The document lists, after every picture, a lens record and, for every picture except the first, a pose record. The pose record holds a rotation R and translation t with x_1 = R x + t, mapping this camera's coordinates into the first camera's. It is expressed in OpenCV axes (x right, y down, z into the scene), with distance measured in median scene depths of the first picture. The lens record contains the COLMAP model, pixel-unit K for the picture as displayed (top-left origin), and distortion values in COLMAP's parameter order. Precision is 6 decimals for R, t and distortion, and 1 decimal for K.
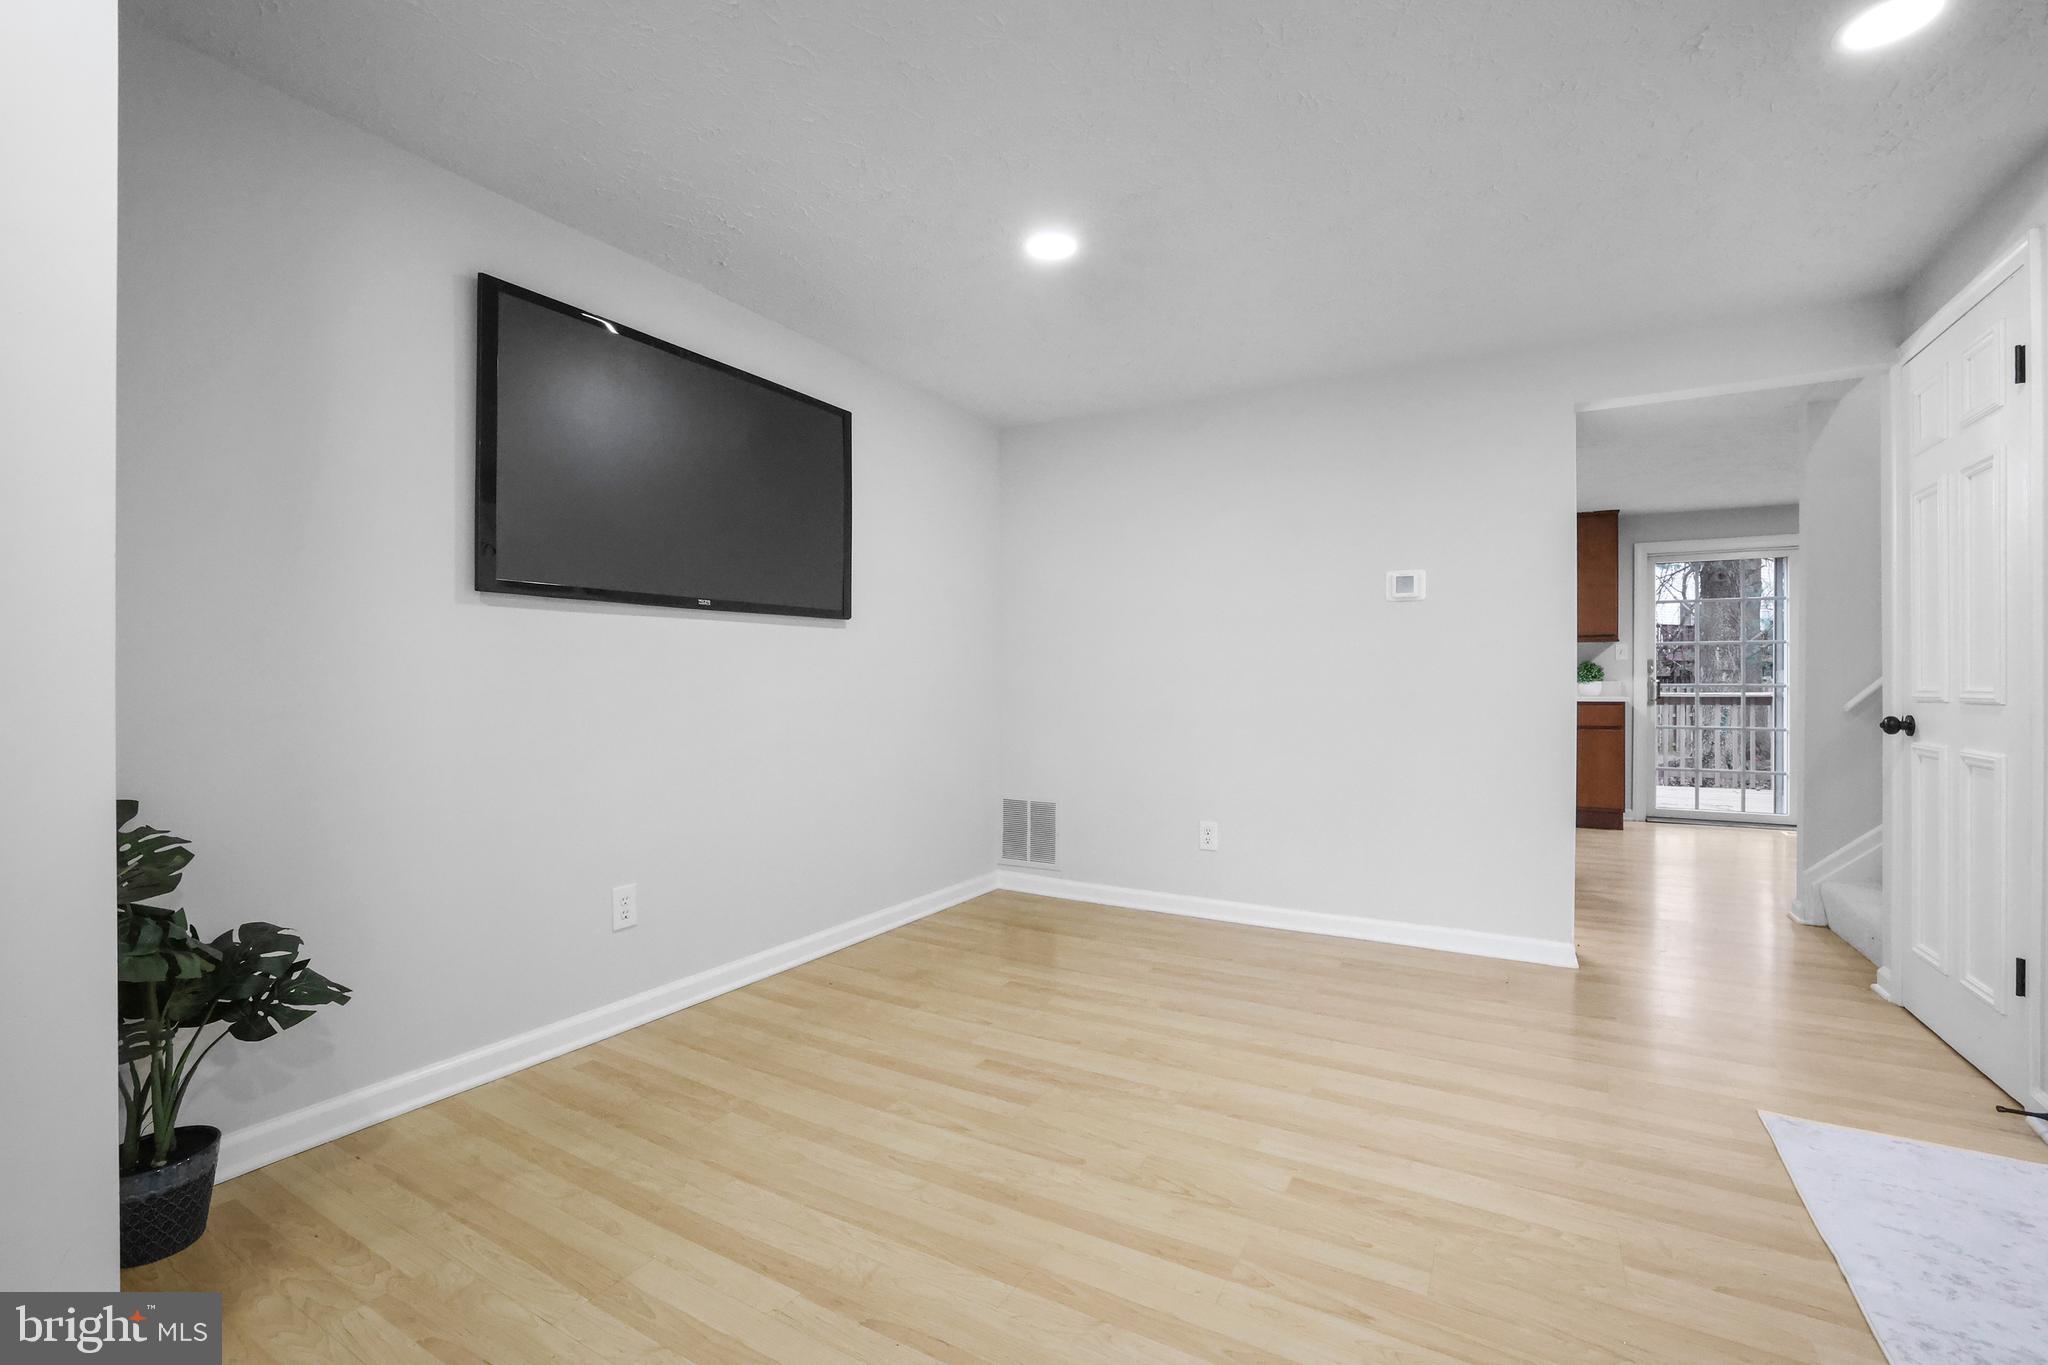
lens RADIAL K [[880.7, 0, 1028.1], [0, 880.7, 675.3], [0, 0, 1]] dist [-0.047016, 0.016079]
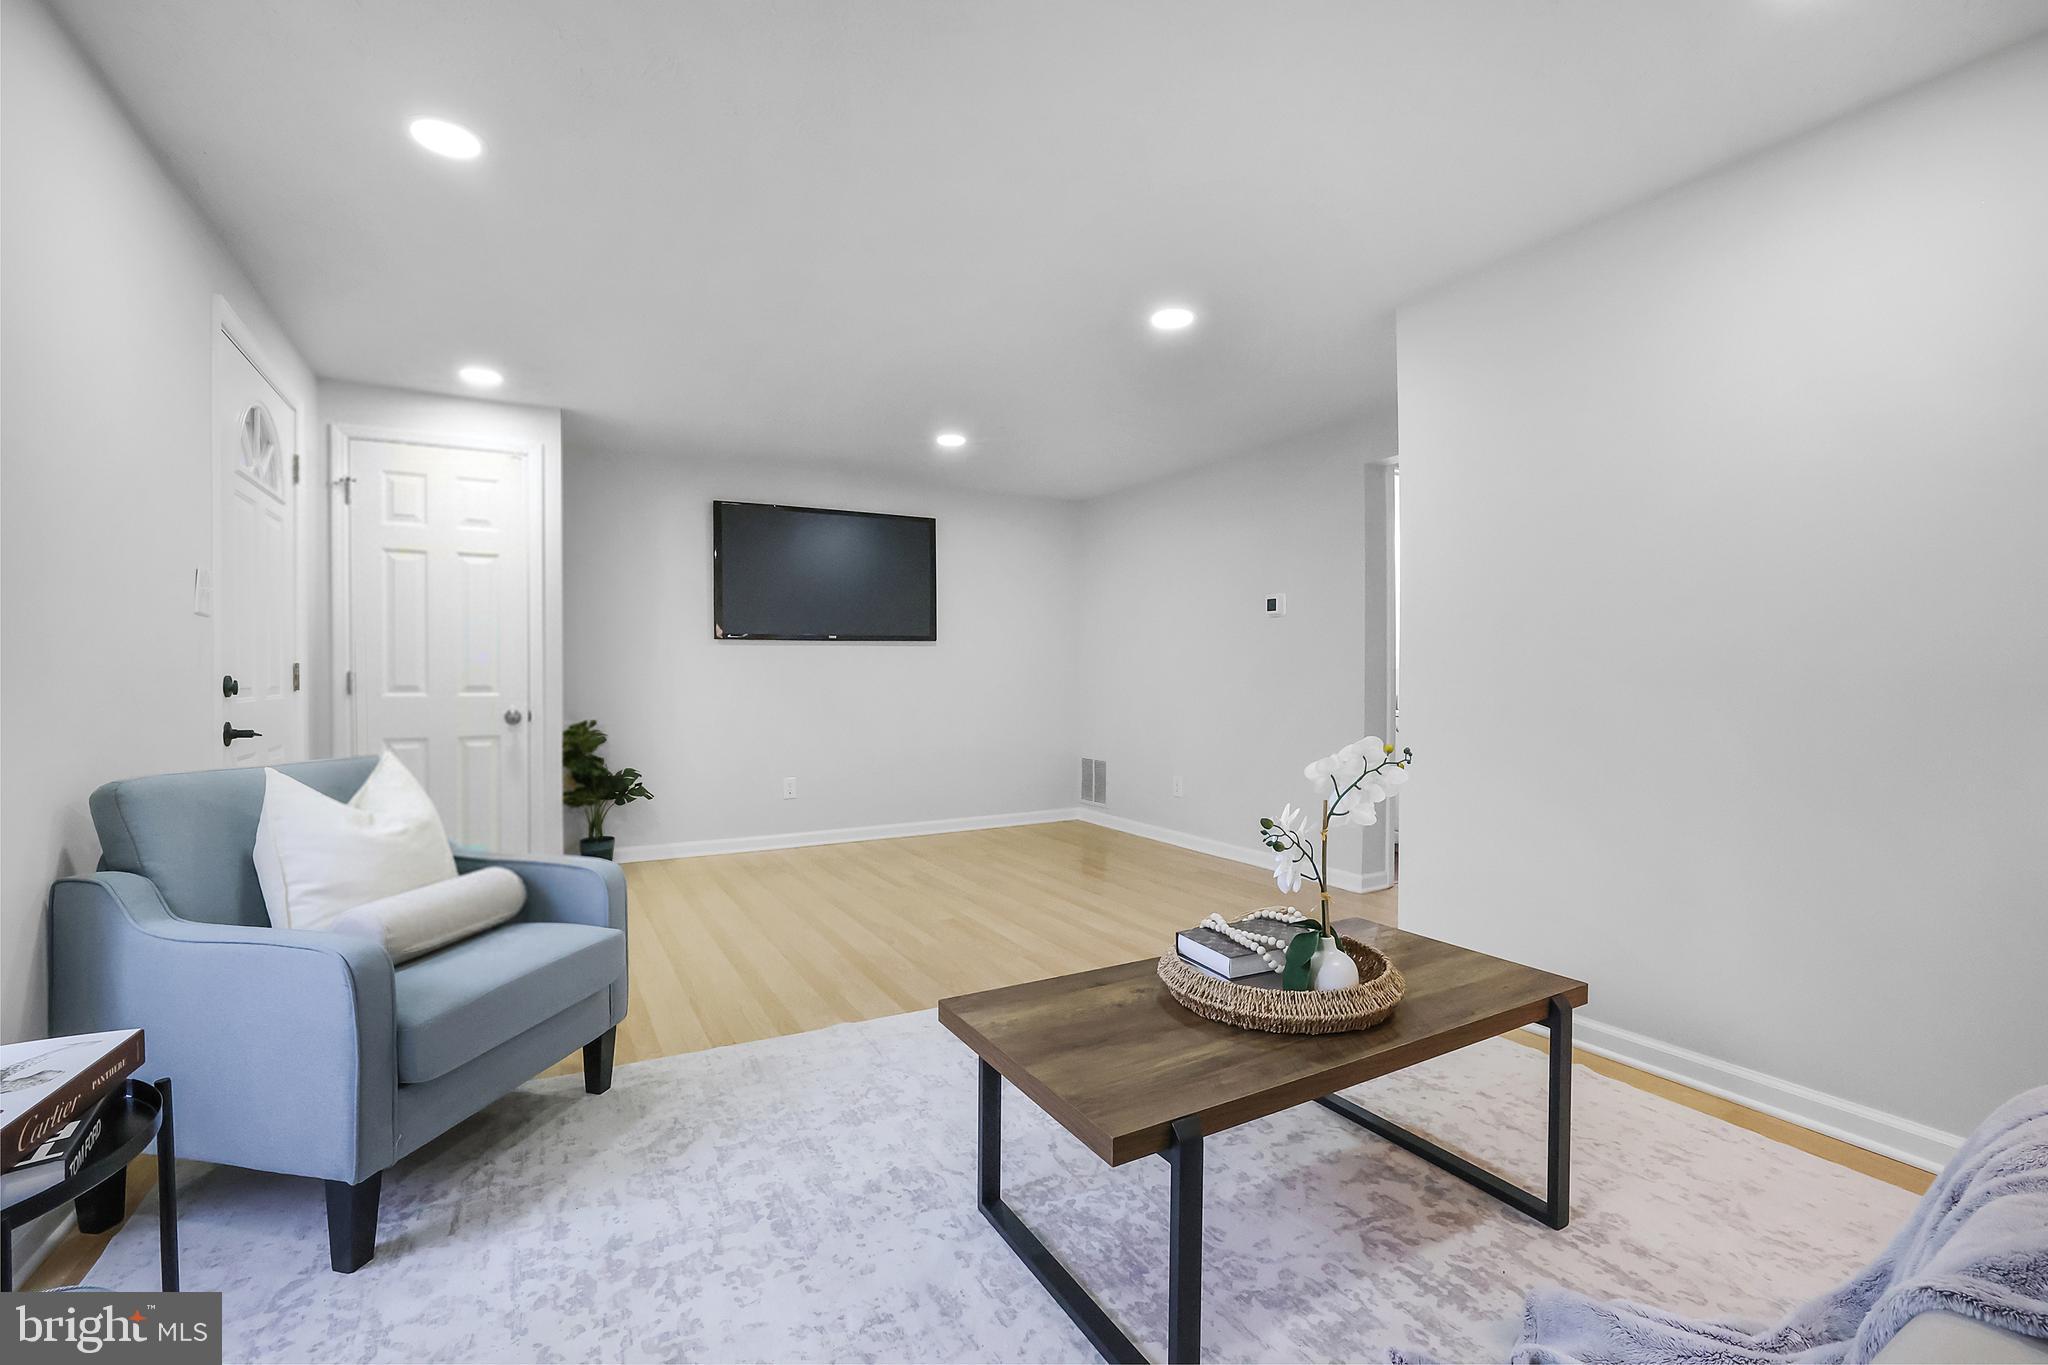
lens RADIAL K [[880.7, 0, 1028.1], [0, 880.7, 675.3], [0, 0, 1]] dist [-0.047016, 0.016079]
pose [[0.861745, -0.004617, -0.507320, 1.059011], [0.007263, 0.999968, 0.003238, -0.001916], [0.507289, -0.006475, 0.861752, -0.490190]]
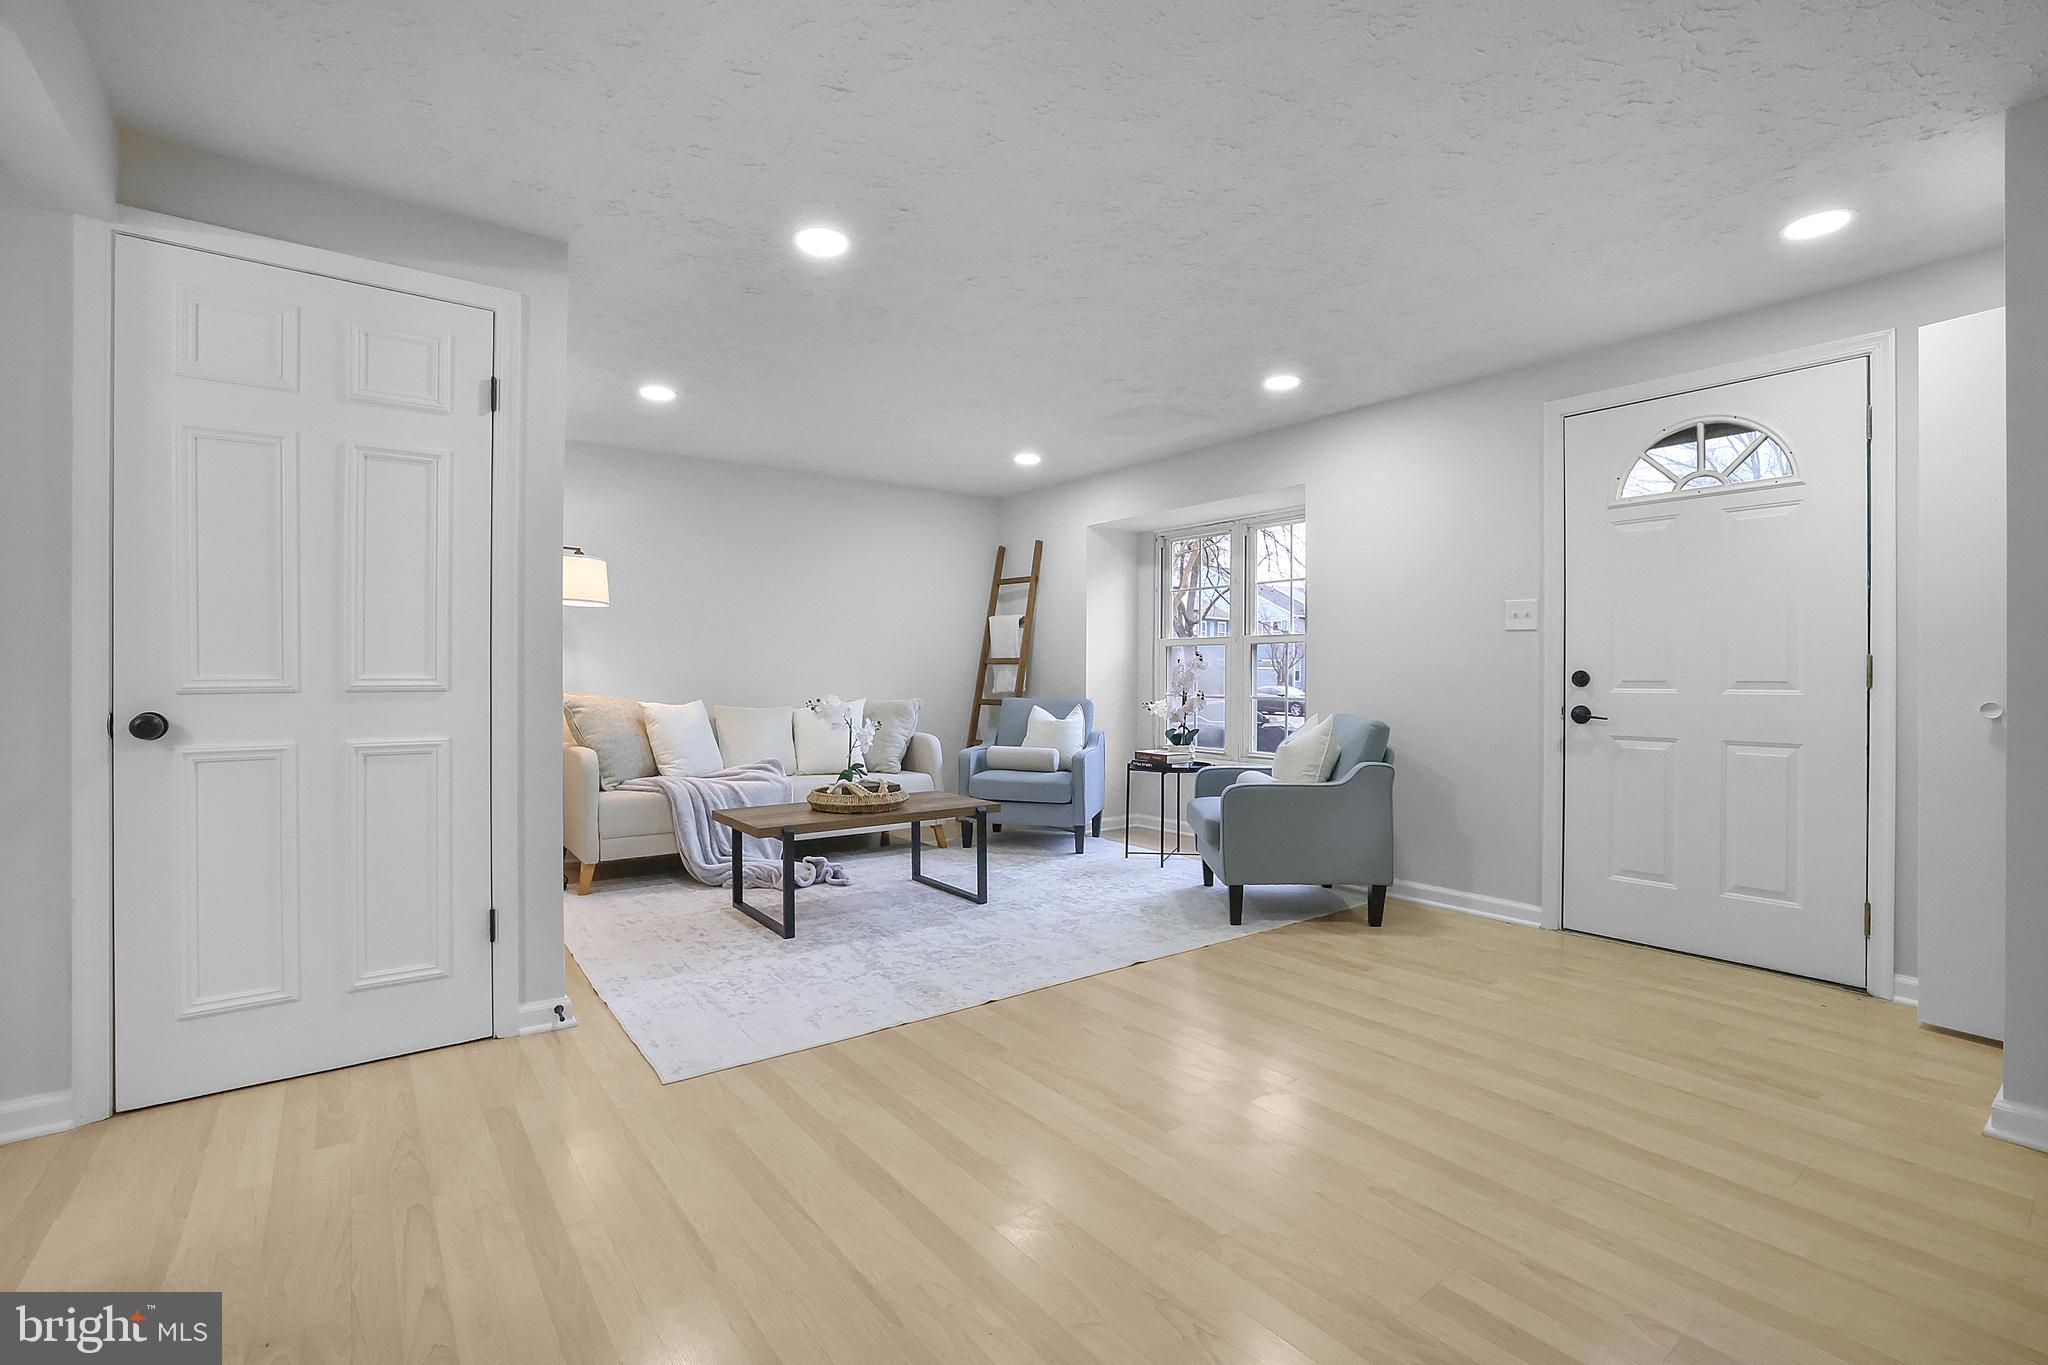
lens RADIAL K [[899.4, 0, 1024.0], [0, 899.4, 682.5], [0, 0, 1]] dist [-0.048627, 0.000085]
pose [[-0.918855, -0.006466, 0.394542, 0.027020], [-0.005309, 0.999978, 0.004025, 0.013699], [-0.394560, 0.001604, -0.918869, 1.446227]]
